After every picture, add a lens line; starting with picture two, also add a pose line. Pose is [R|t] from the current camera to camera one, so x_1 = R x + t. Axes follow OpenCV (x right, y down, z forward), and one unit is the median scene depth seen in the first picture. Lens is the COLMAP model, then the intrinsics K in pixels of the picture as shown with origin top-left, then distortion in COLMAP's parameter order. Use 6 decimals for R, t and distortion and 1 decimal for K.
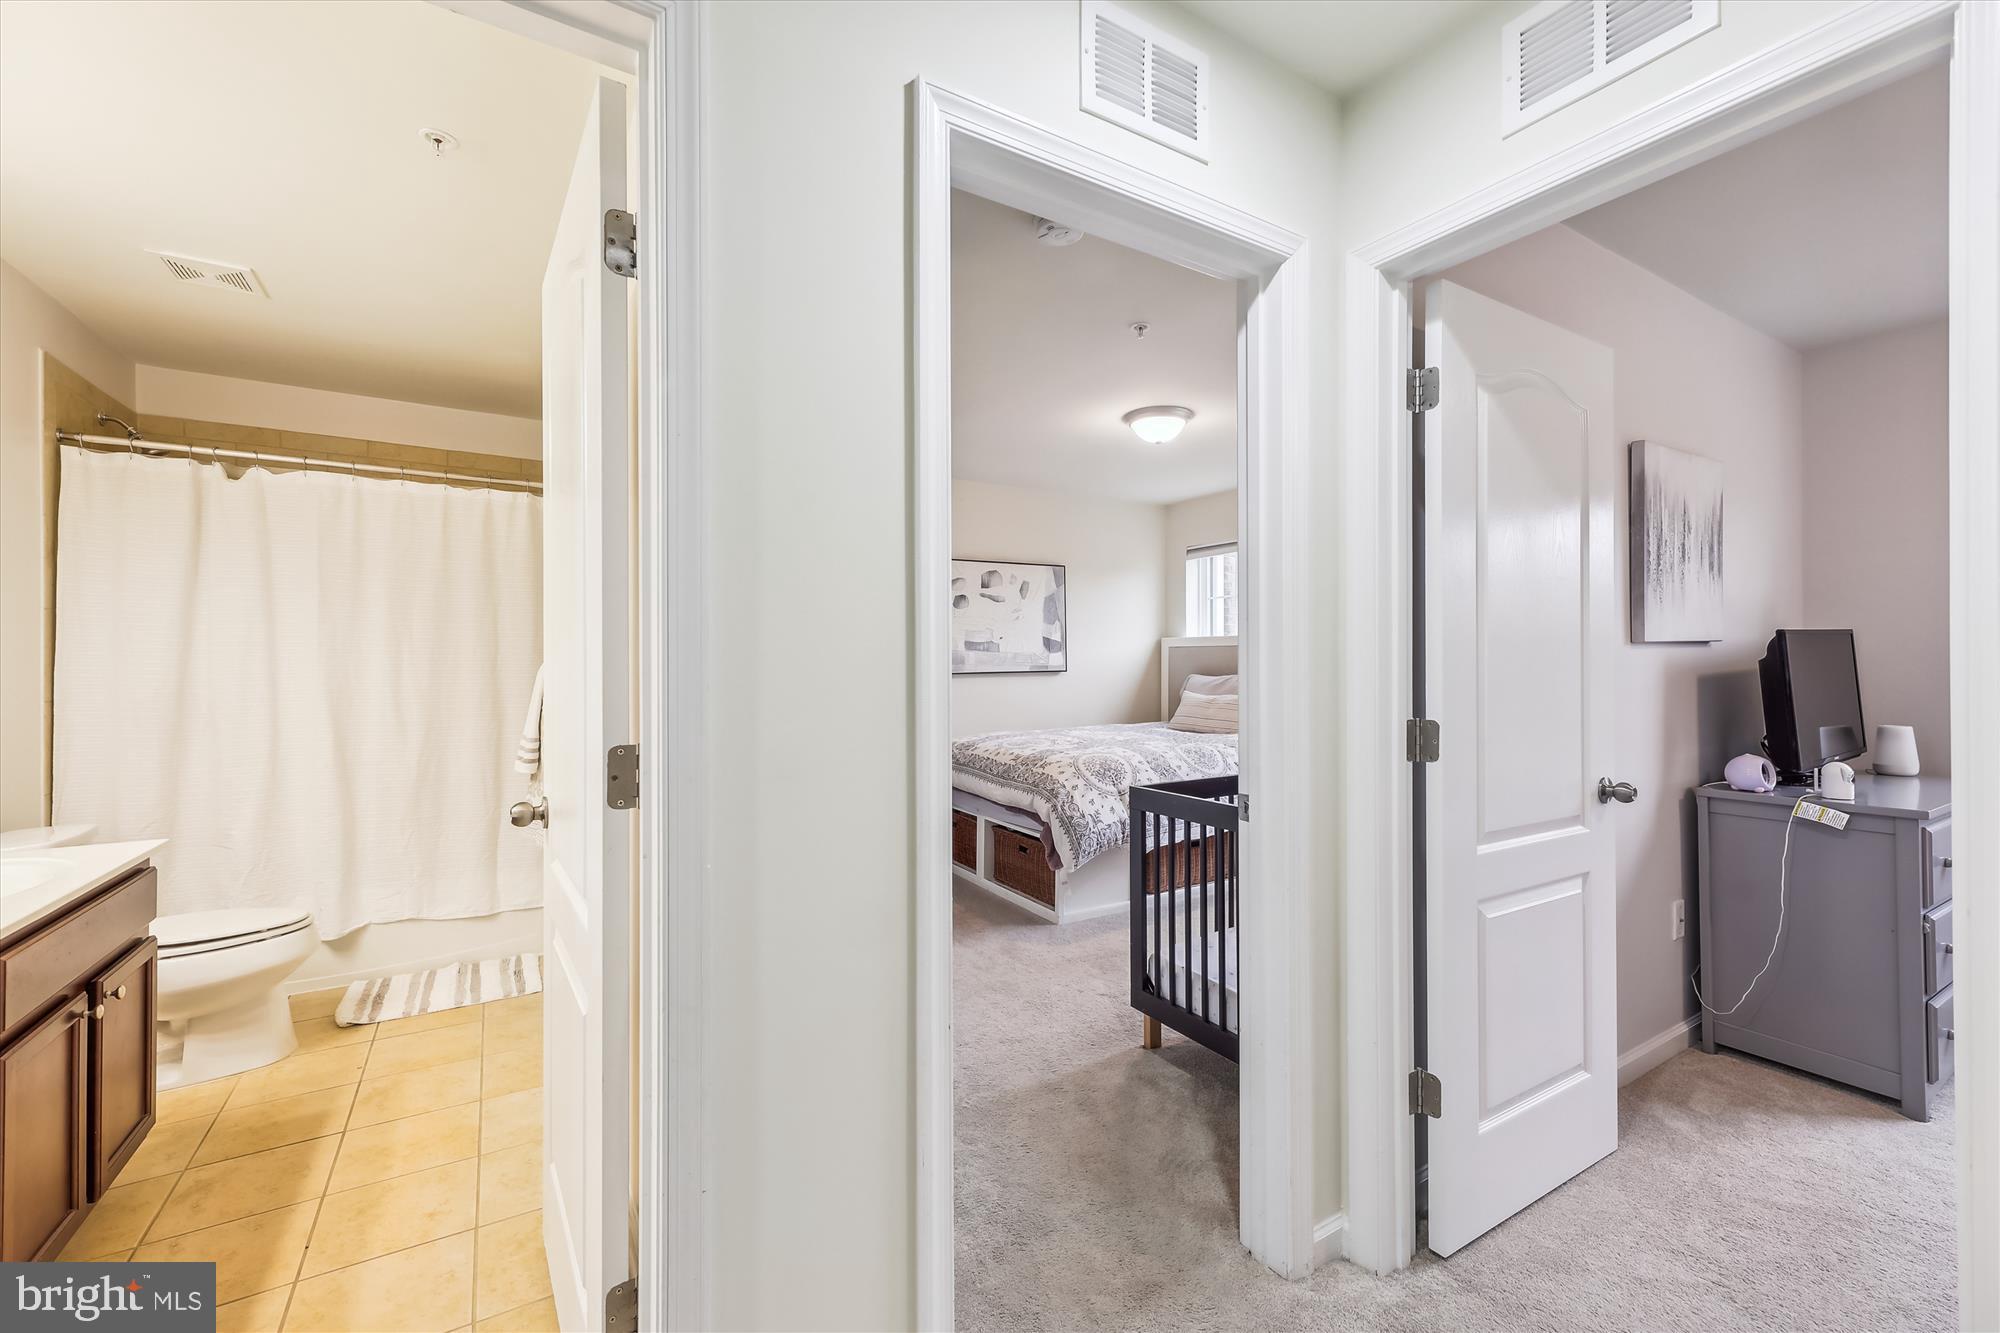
lens RADIAL K [[811.3, 0, 993.4], [0, 811.3, 665.4], [0, 0, 1]] dist [0.002198, 0.001153]
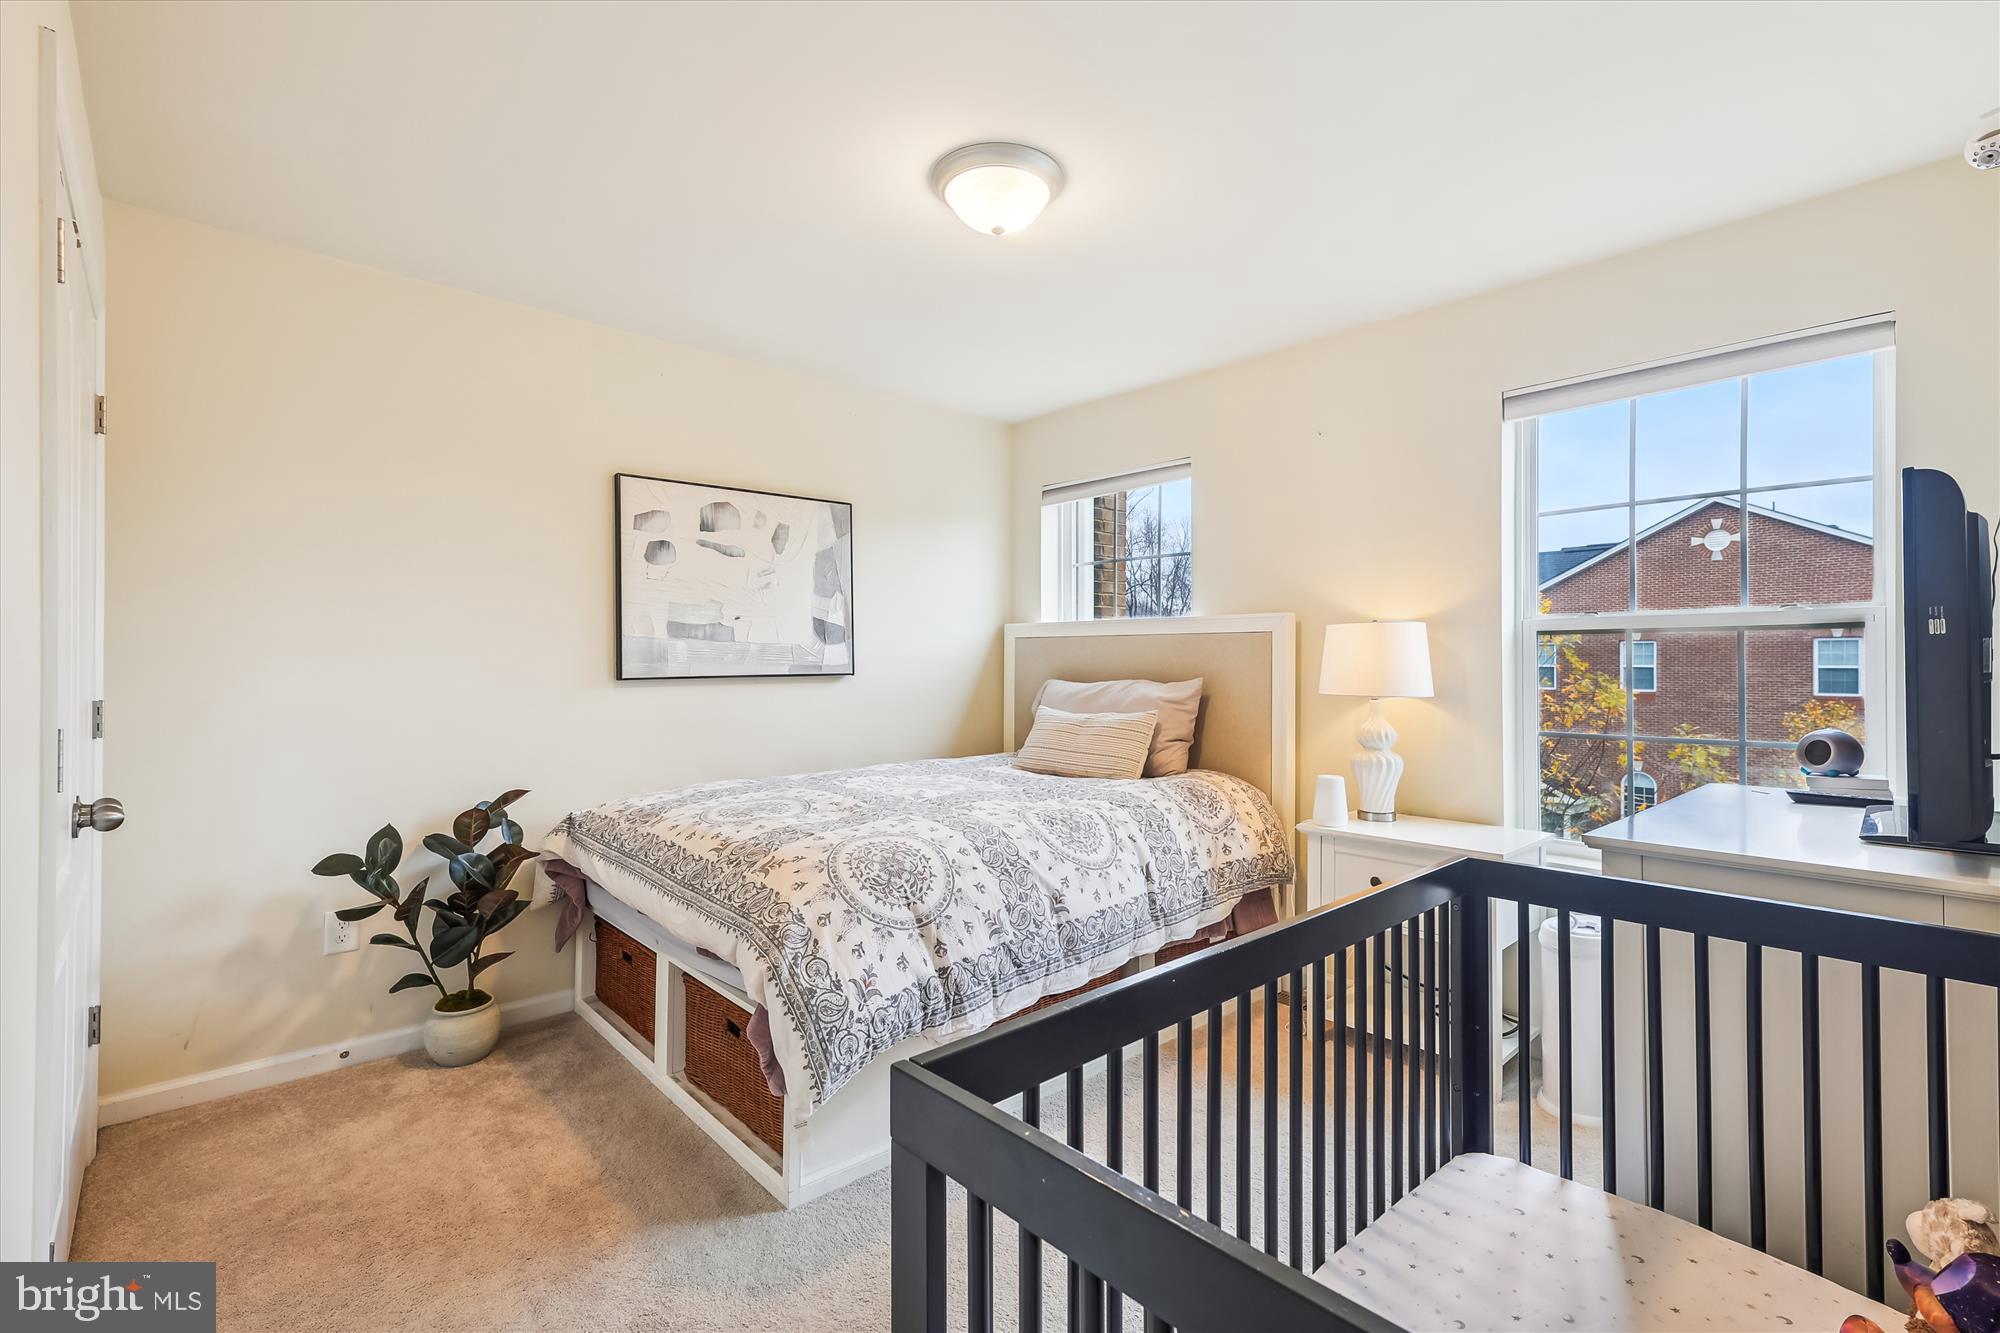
lens RADIAL K [[905.2, 0, 995.6], [0, 905.2, 664.7], [0, 0, 1]] dist [0.009153, 0.001684]
pose [[0.981381, 0.003724, 0.192034, 0.096340], [-0.003271, 0.999991, -0.002677, 0.001751], [-0.192042, 0.001999, 0.981385, 0.456715]]
